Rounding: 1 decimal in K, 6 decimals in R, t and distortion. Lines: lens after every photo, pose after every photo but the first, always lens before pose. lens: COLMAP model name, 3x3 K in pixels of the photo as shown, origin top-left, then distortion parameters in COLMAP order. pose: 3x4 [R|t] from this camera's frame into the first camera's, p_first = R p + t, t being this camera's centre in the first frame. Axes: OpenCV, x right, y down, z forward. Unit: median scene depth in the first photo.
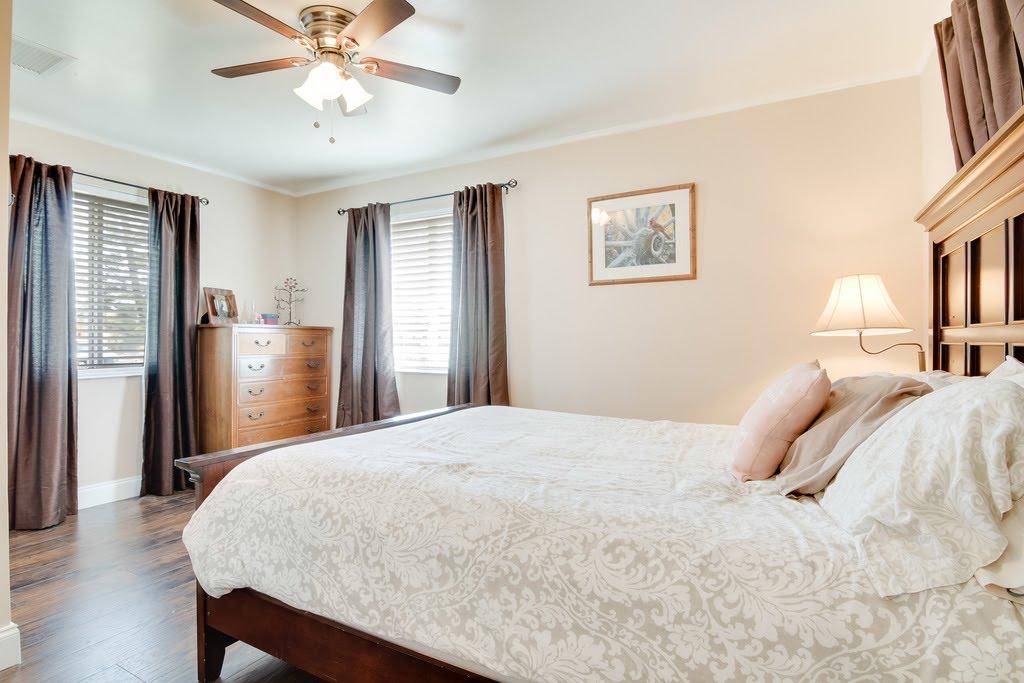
lens RADIAL K [[516.9, 0, 512.0], [0, 516.9, 341.5], [0, 0, 1]] dist [-0.016133, -0.000671]
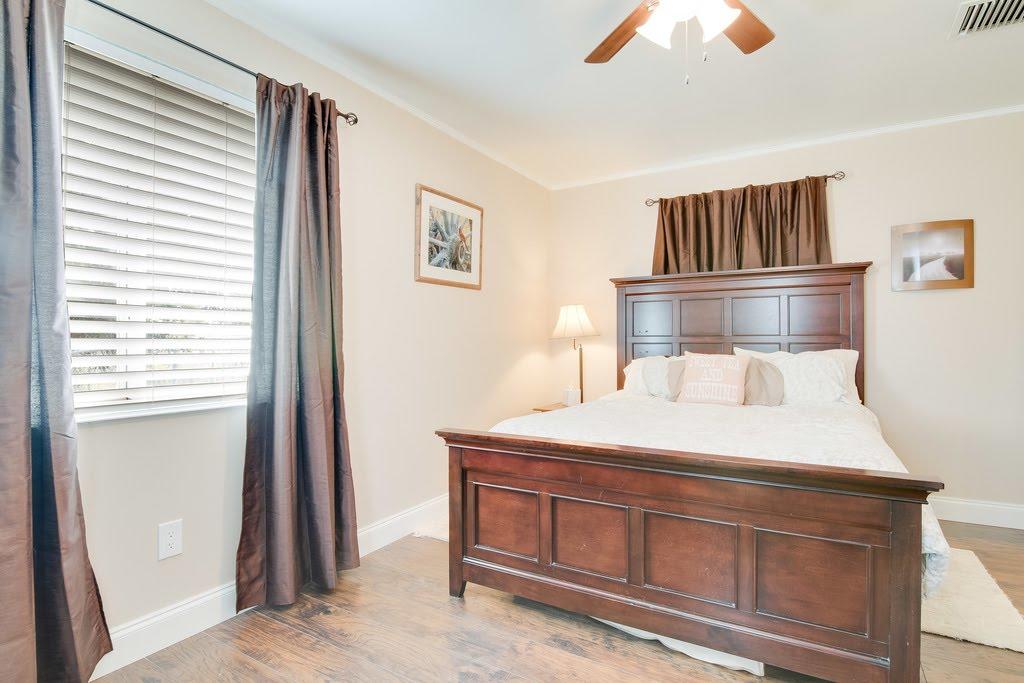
lens RADIAL K [[516.9, 0, 512.0], [0, 516.9, 341.5], [0, 0, 1]] dist [-0.016133, -0.000671]
pose [[0.036872, -0.000302, 0.999320, -0.770109], [-0.004100, 0.999991, 0.000454, -0.005731], [-0.999312, -0.004114, 0.036870, 0.845653]]
